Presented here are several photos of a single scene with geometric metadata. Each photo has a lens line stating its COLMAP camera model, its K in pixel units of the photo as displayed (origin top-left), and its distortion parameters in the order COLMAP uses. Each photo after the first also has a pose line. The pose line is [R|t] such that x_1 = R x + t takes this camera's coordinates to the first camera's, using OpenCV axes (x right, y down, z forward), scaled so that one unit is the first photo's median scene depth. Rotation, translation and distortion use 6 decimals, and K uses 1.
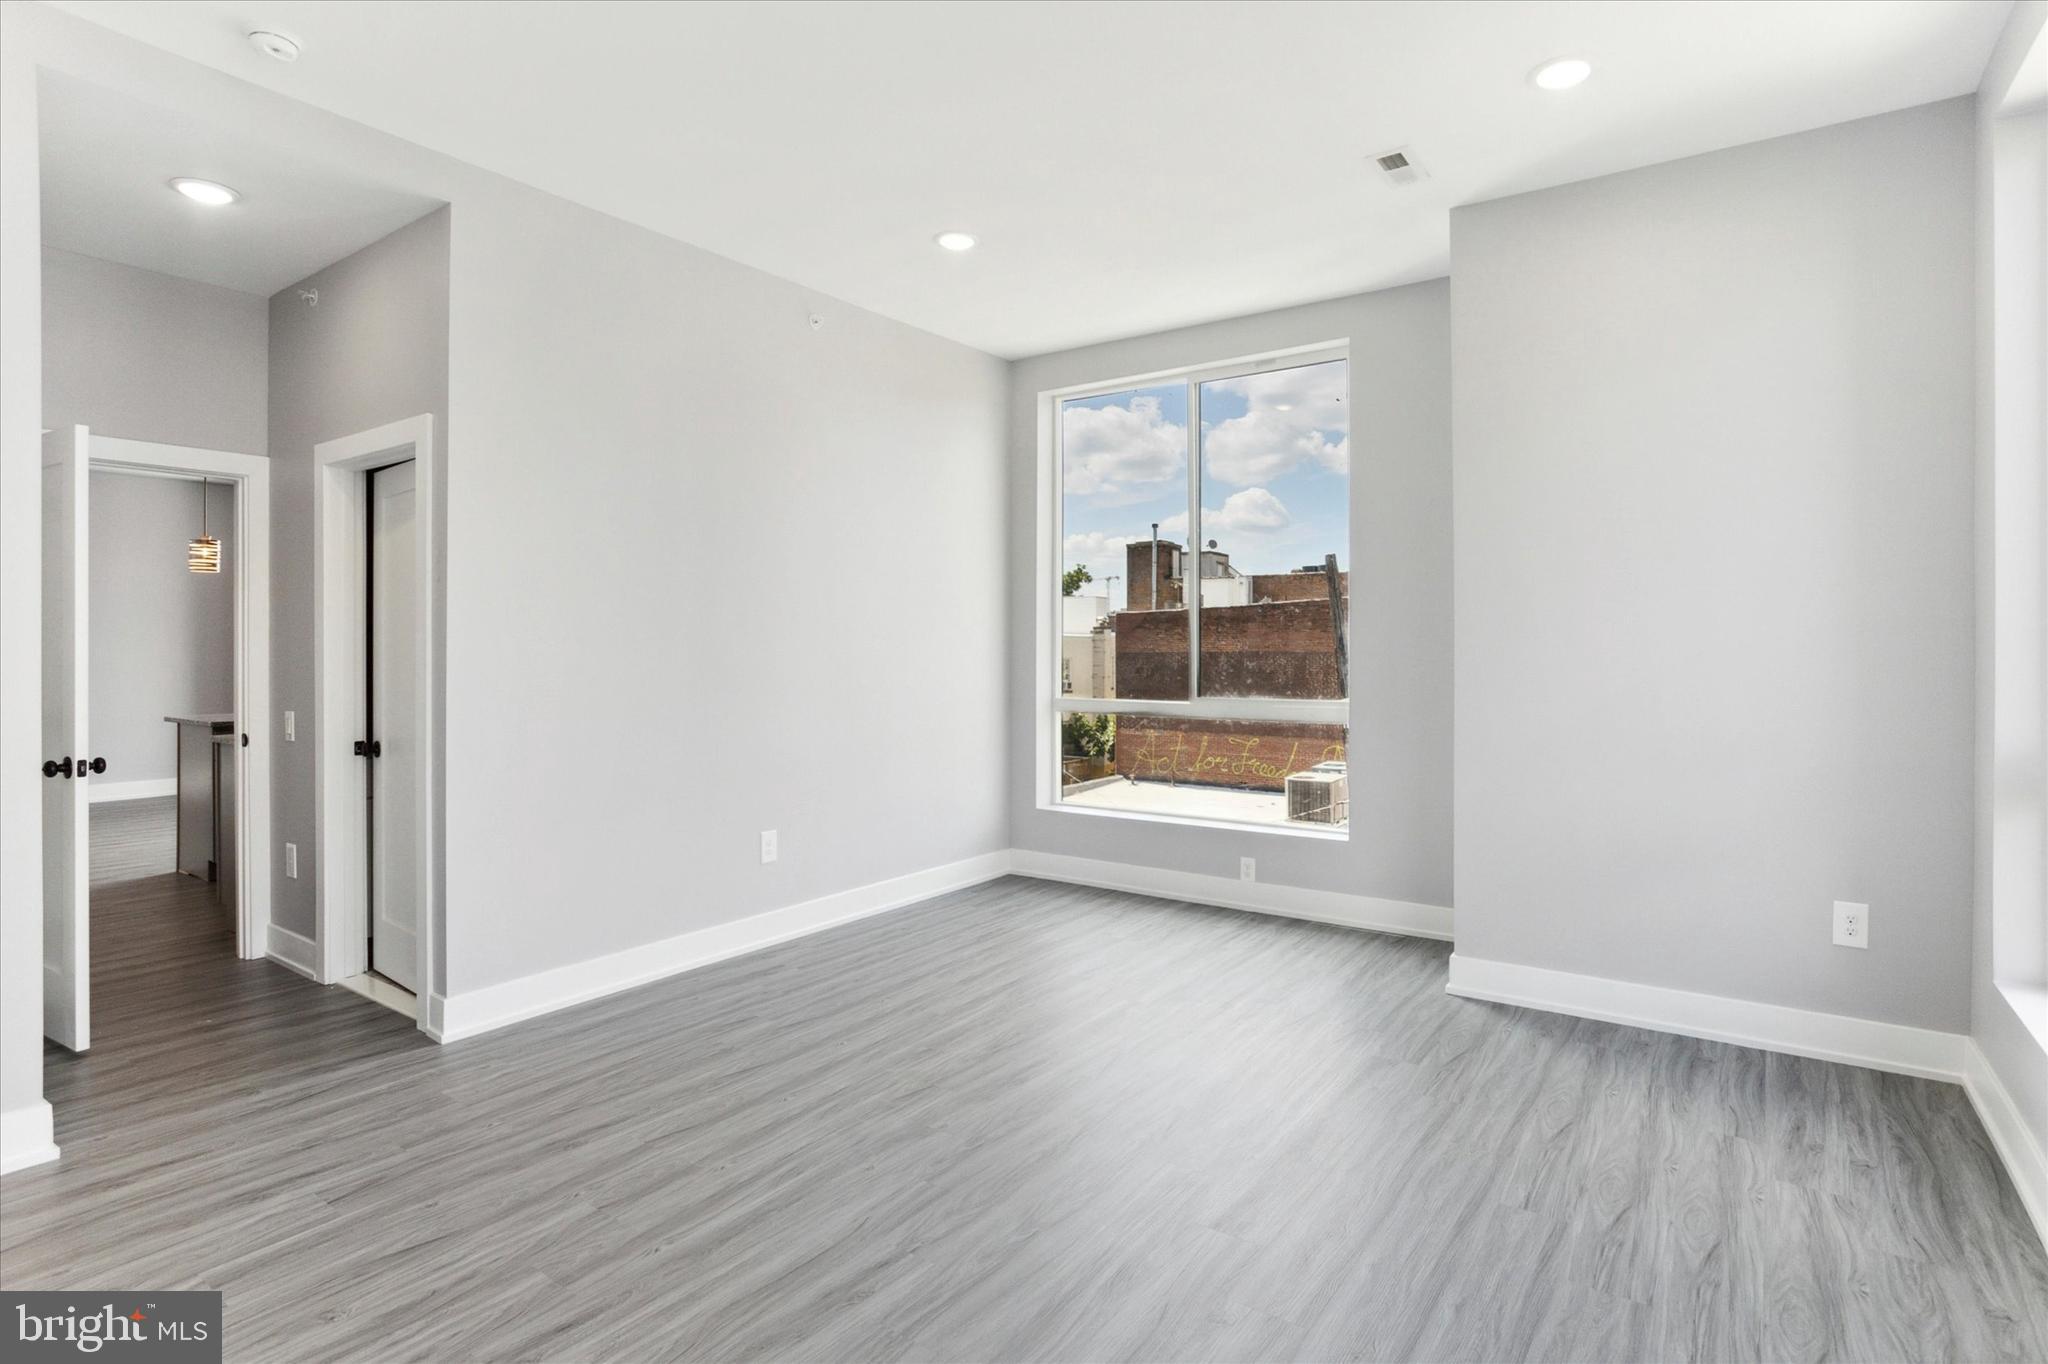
lens RADIAL K [[1040.4, 0, 1016.2], [0, 1040.4, 644.7], [0, 0, 1]] dist [0.000622, 0.001002]
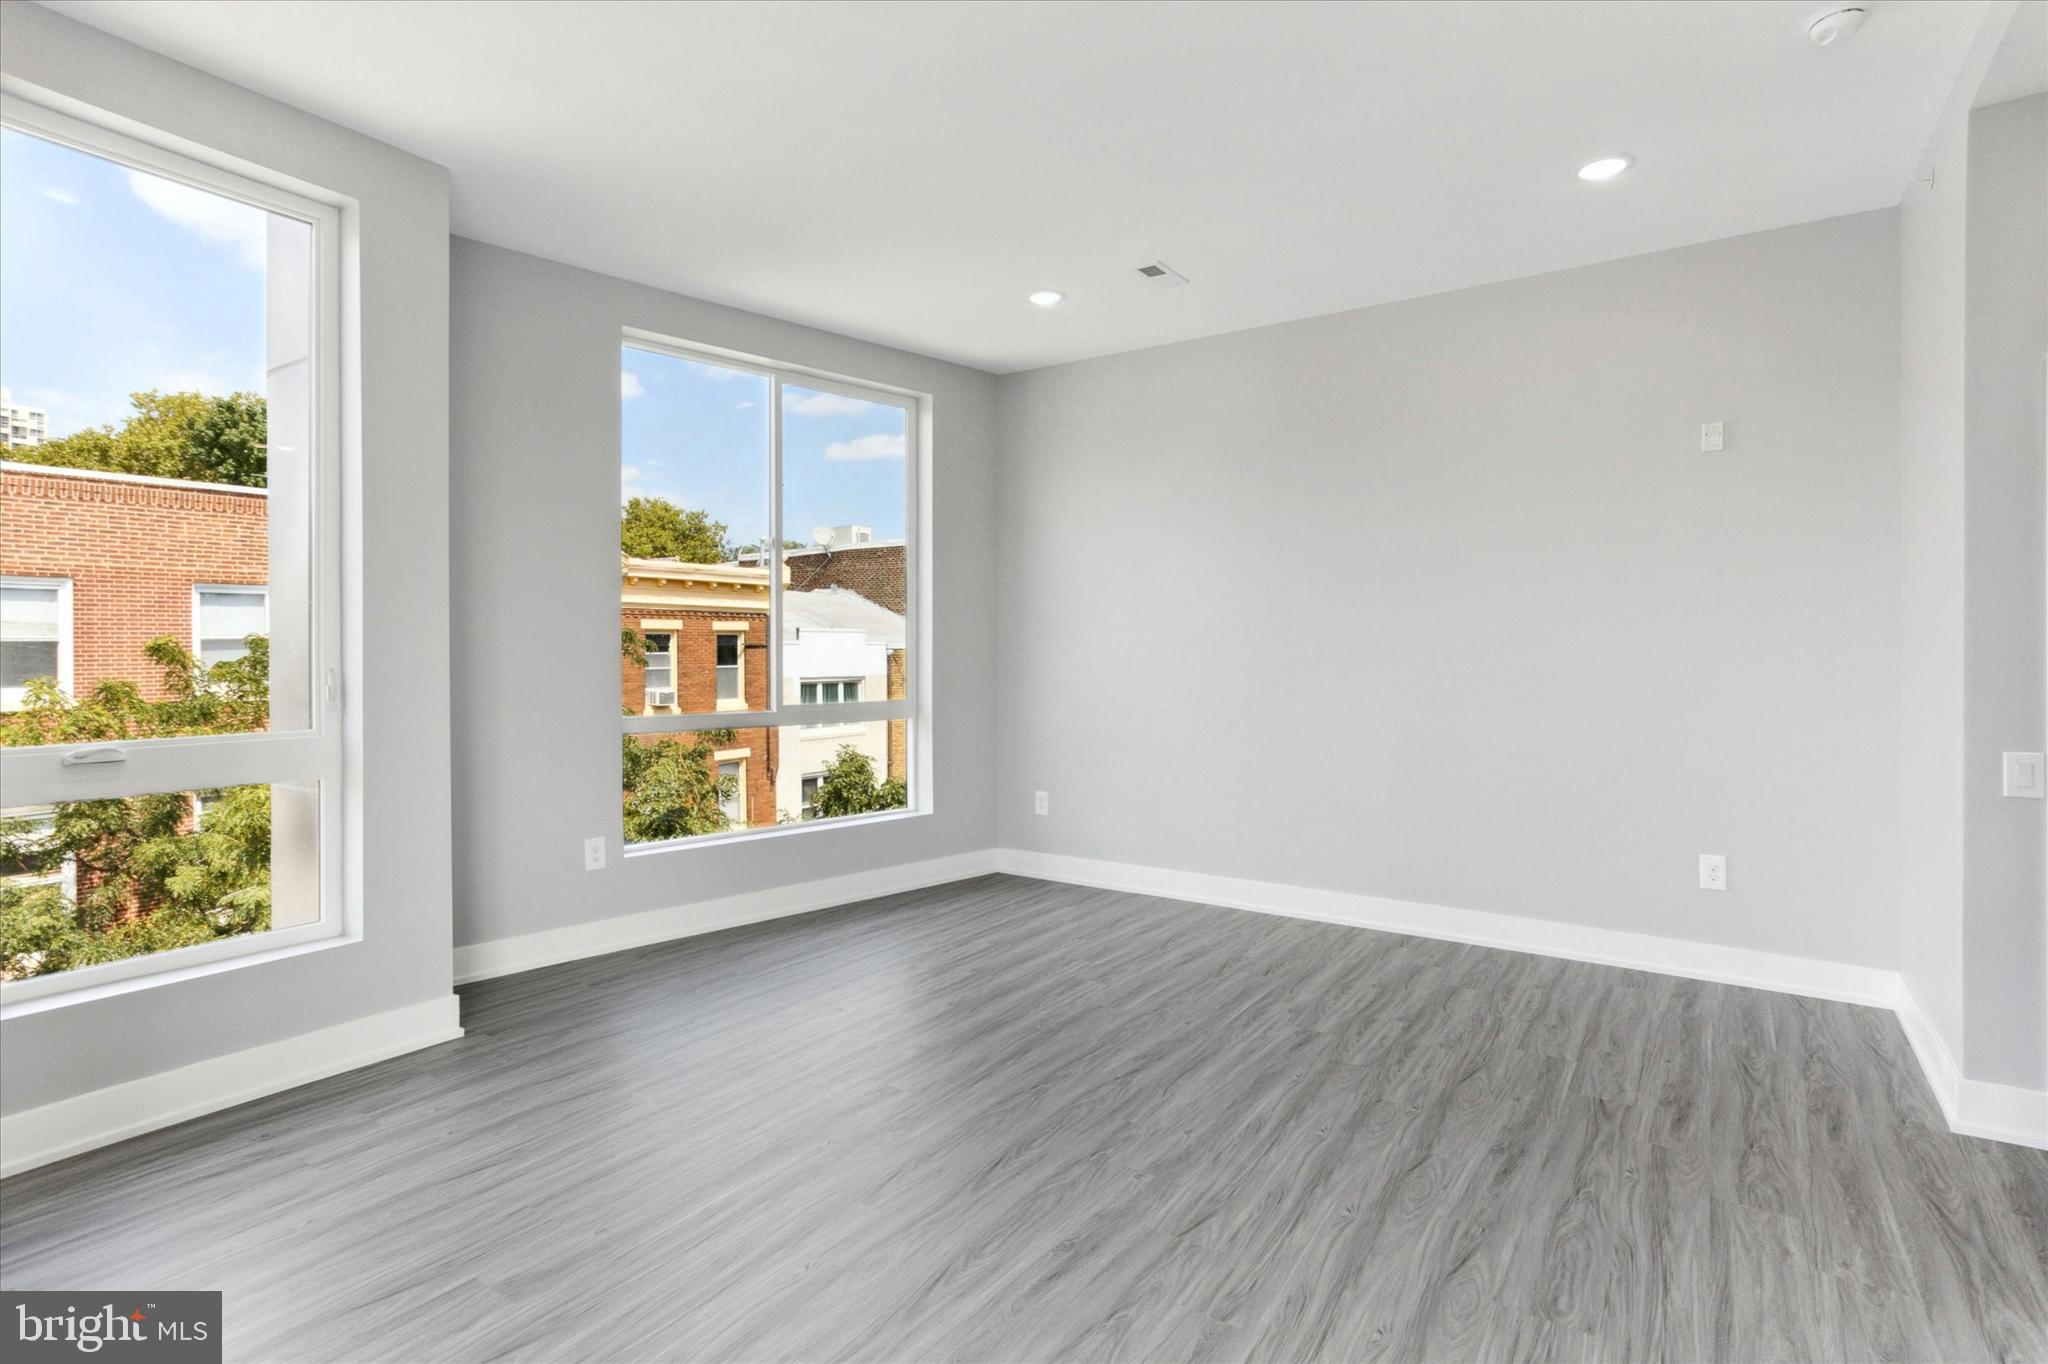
lens RADIAL K [[1040.4, 0, 1016.2], [0, 1040.4, 644.7], [0, 0, 1]] dist [0.000622, 0.001002]
pose [[-0.999552, 0.000351, -0.029918, 0.069091], [0.000642, 0.999953, -0.009724, 0.003593], [0.029913, -0.009739, -0.999505, 2.011576]]
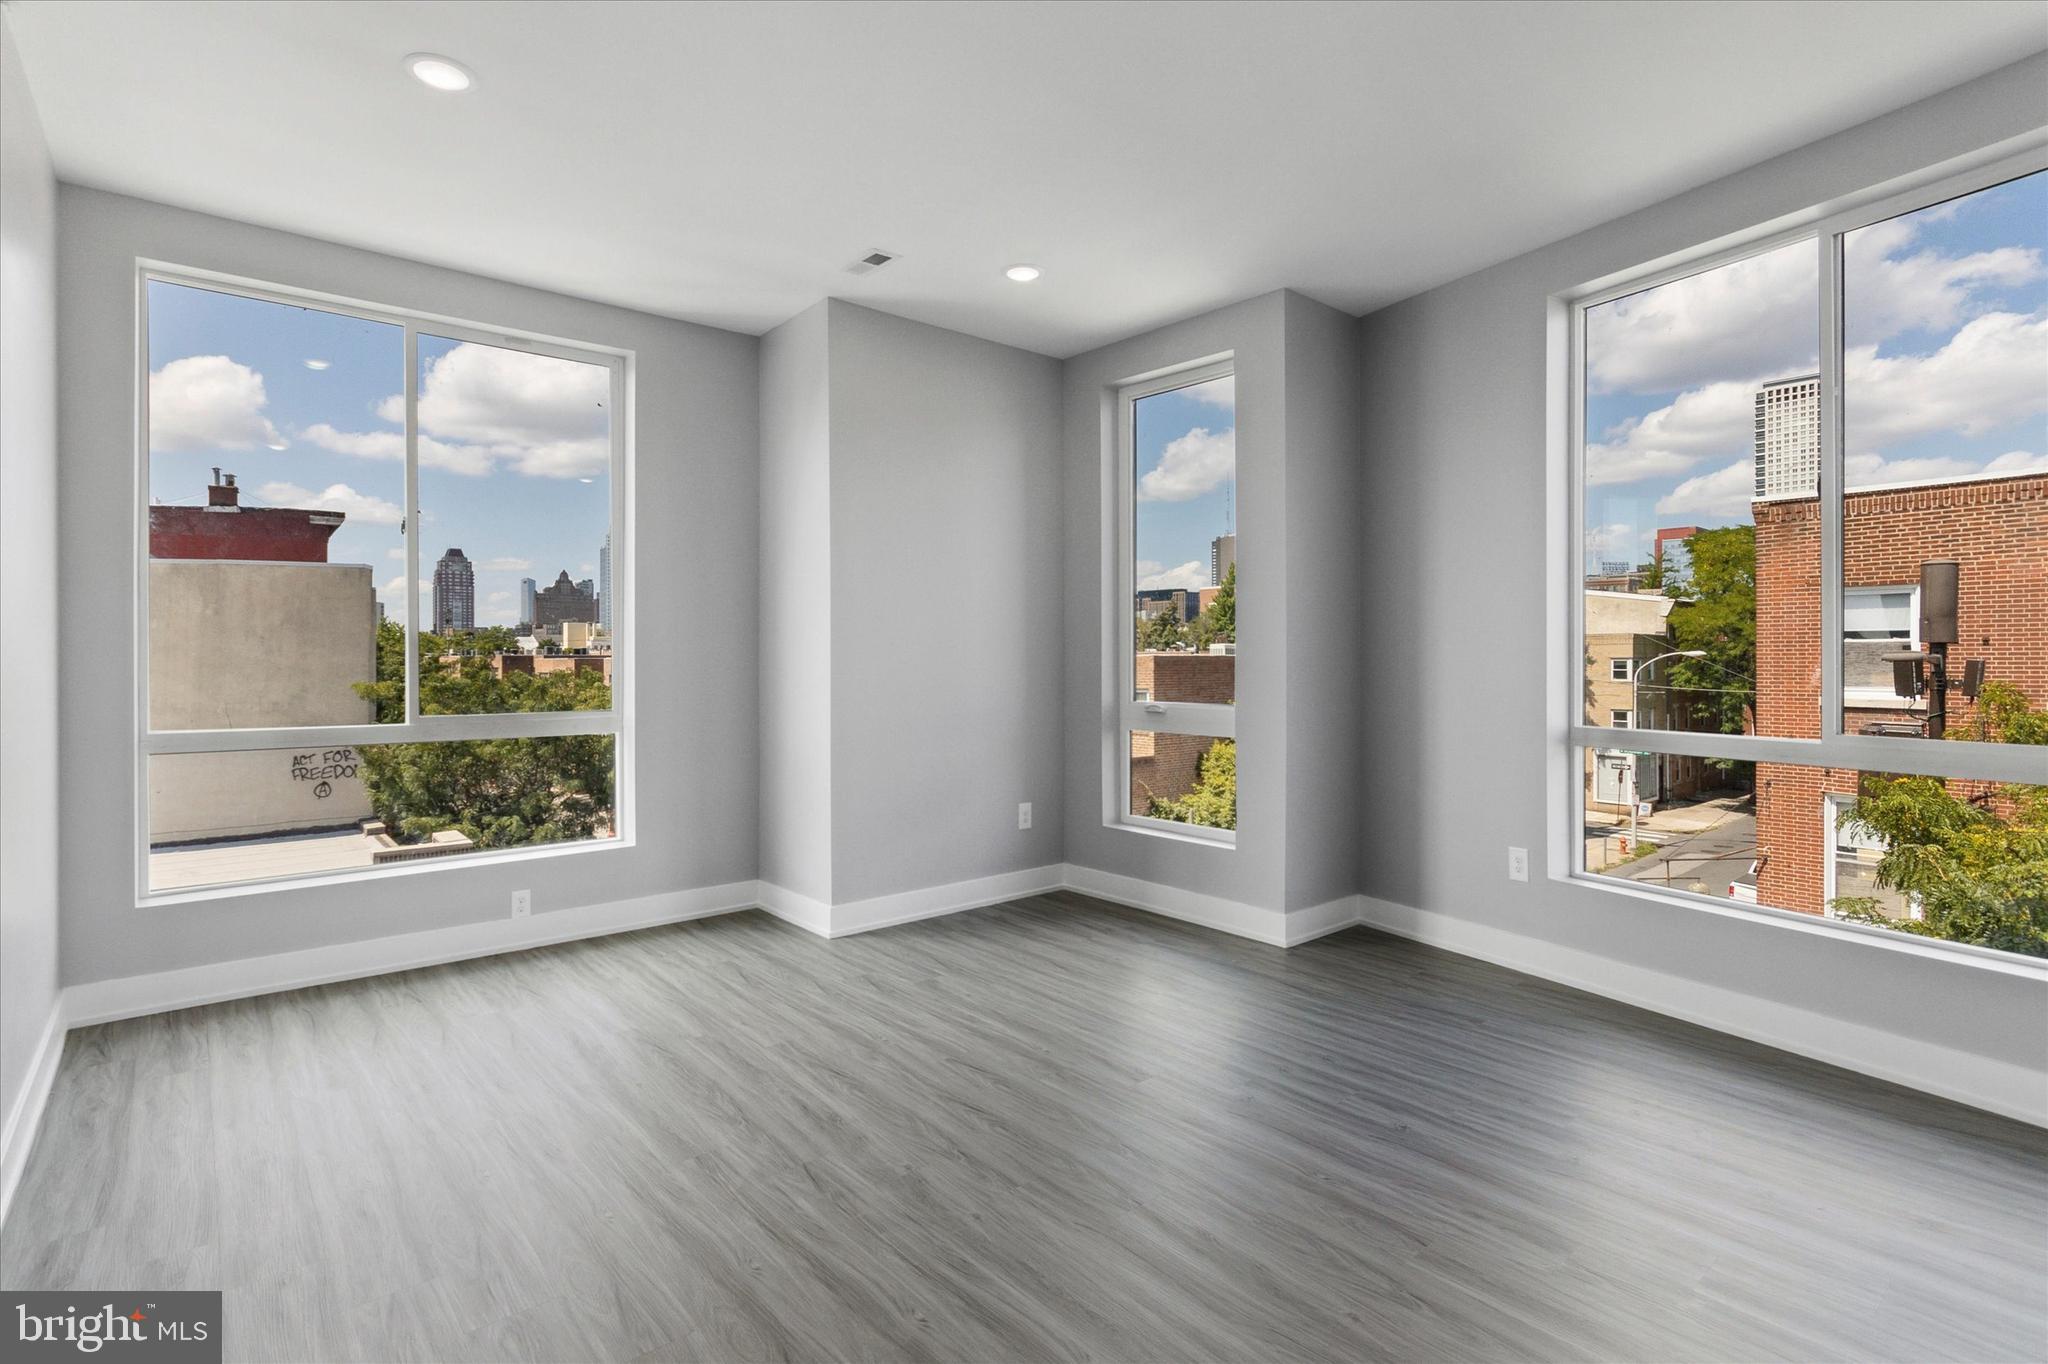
lens RADIAL K [[989.1, 0, 1008.6], [0, 989.1, 658.6], [0, 0, 1]] dist [-0.010444, 0.000296]
pose [[0.254541, -0.000901, 0.967062, -0.944237], [-0.001932, 0.999997, 0.001440, 0.005105], [-0.967060, -0.002235, 0.254538, 0.724325]]
